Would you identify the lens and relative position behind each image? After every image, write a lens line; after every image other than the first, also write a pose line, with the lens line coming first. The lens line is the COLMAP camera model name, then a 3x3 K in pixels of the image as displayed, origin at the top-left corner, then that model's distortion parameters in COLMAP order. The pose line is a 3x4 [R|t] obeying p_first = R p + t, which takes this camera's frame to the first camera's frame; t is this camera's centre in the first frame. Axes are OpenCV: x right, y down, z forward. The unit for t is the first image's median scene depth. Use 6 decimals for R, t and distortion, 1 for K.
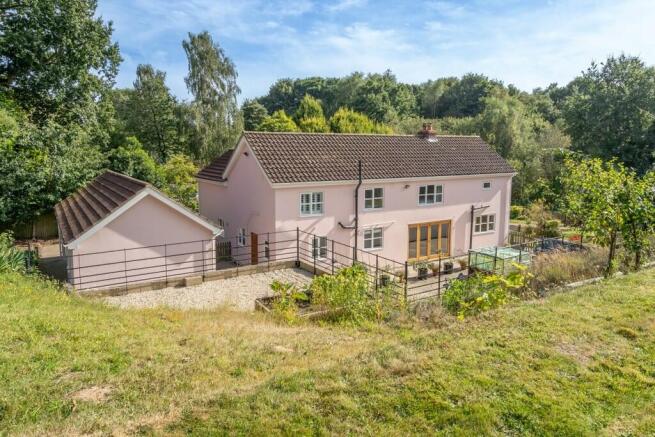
lens RADIAL K [[448.5, 0, 328.0], [0, 448.5, 218.4], [0, 0, 1]] dist [0.005377, 0.000390]
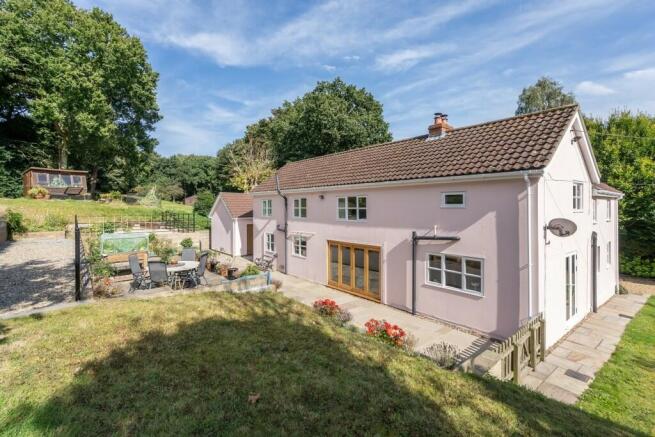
lens RADIAL K [[309.1, 0, 328.6], [0, 309.1, 214.4], [0, 0, 1]] dist [0.001699, 0.000121]
pose [[0.121321, 0.020029, -0.992411, 0.765390], [-0.154121, 0.988051, 0.001100, -0.036556], [0.980575, 0.152818, 0.122959, 0.887281]]
